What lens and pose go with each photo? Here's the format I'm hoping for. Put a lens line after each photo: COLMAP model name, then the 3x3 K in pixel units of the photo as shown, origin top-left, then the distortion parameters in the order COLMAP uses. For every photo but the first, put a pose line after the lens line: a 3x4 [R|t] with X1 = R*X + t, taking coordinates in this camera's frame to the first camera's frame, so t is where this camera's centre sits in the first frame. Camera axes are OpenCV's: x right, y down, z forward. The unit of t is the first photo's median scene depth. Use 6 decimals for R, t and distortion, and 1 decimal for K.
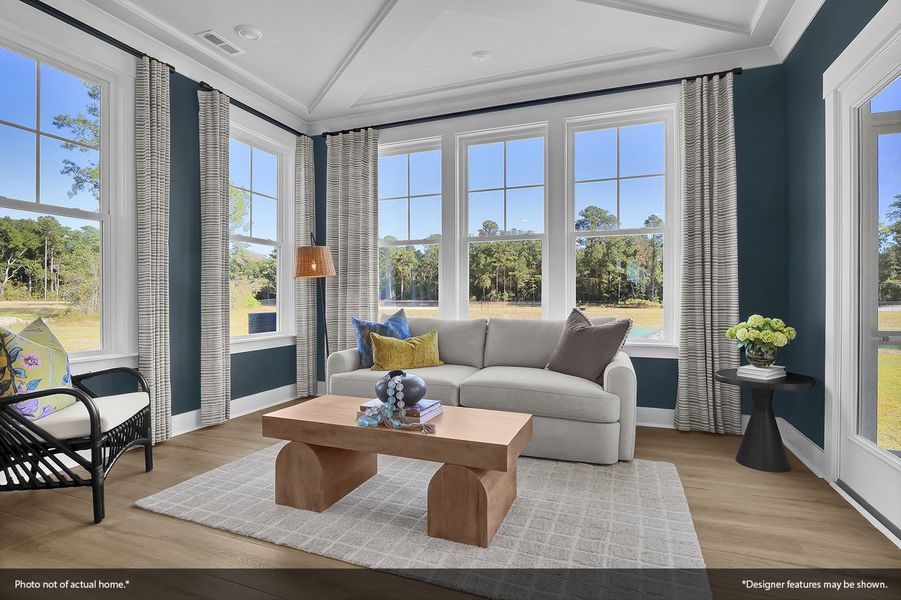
lens RADIAL K [[454.1, 0, 452.7], [0, 454.1, 294.8], [0, 0, 1]] dist [0.002285, -0.000286]
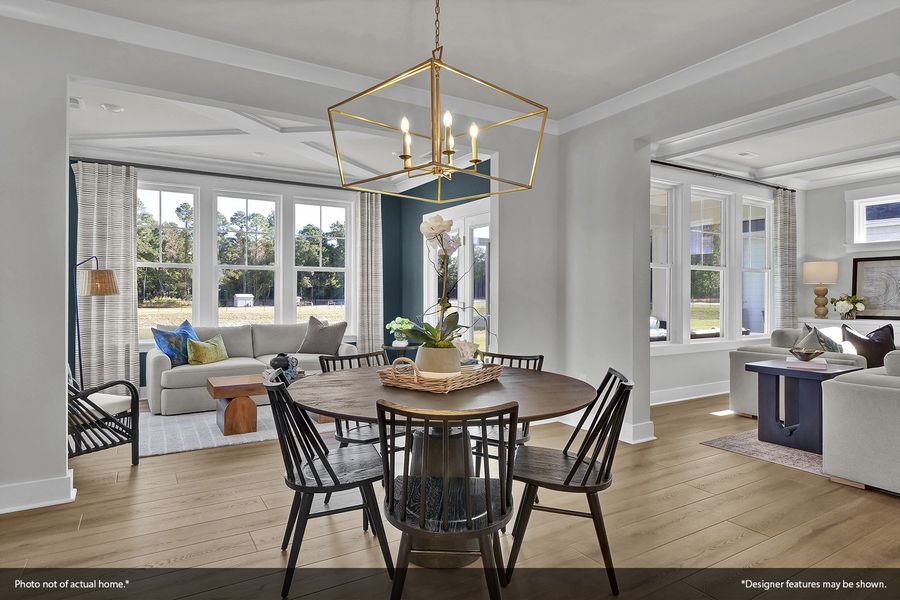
lens RADIAL K [[493.0, 0, 450.4], [0, 493.0, 296.8], [0, 0, 1]] dist [-0.013072, -0.000278]
pose [[0.610592, -0.001874, 0.791943, -0.866686], [-0.005386, 0.999964, 0.006519, -0.057719], [-0.791927, -0.008245, 0.610560, -0.528582]]
